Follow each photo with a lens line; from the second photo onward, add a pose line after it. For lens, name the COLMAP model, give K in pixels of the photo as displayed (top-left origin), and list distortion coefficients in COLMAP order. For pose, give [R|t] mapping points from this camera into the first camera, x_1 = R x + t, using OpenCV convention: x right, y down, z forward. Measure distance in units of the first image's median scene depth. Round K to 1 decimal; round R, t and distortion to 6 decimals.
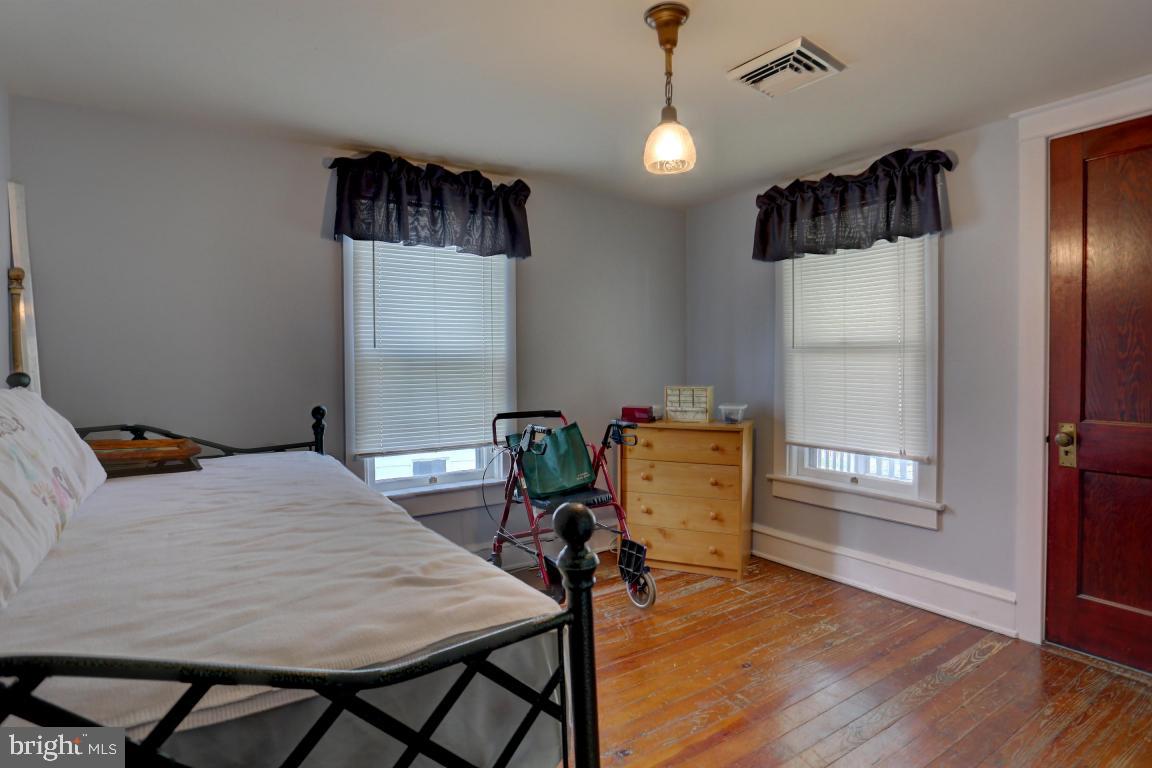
lens RADIAL K [[635.4, 0, 567.8], [0, 635.4, 374.8], [0, 0, 1]] dist [-0.079604, 0.038478]
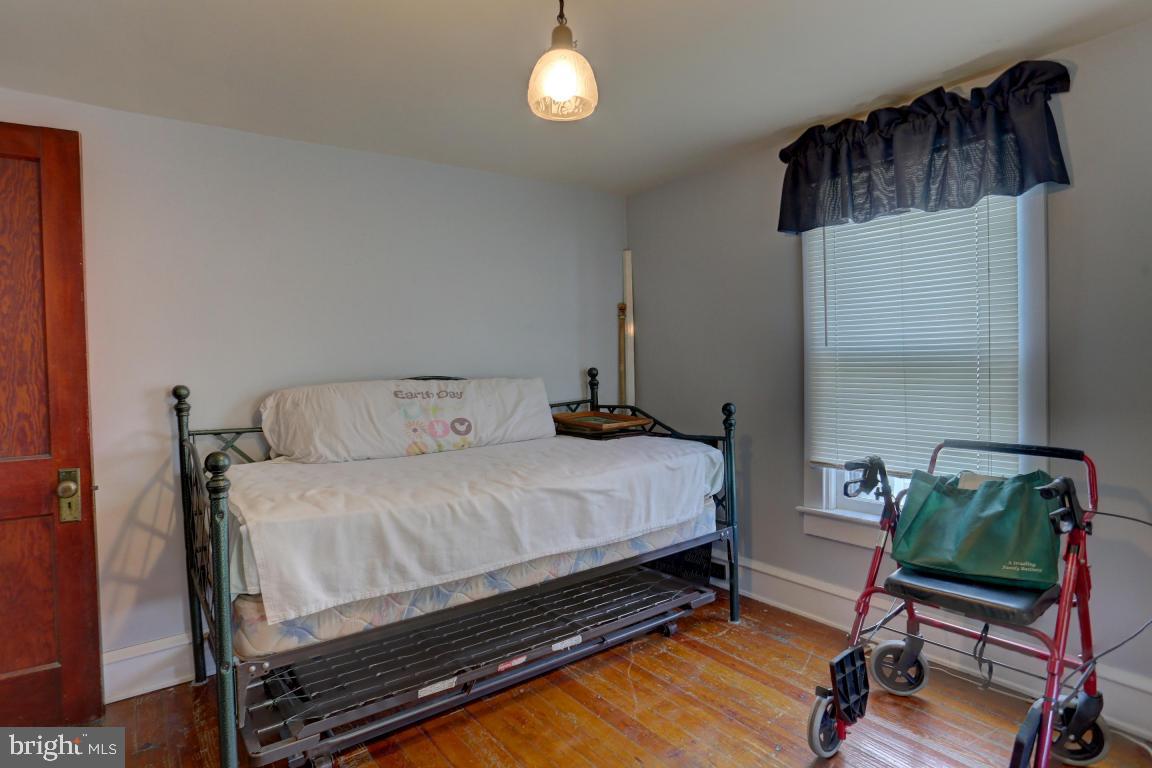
lens RADIAL K [[635.4, 0, 567.8], [0, 635.4, 374.8], [0, 0, 1]] dist [-0.079604, 0.038478]
pose [[0.000148, 0.038951, -0.999241, 0.586510], [0.004049, 0.999233, 0.038951, -0.038109], [0.999992, -0.004052, -0.000010, 0.631982]]
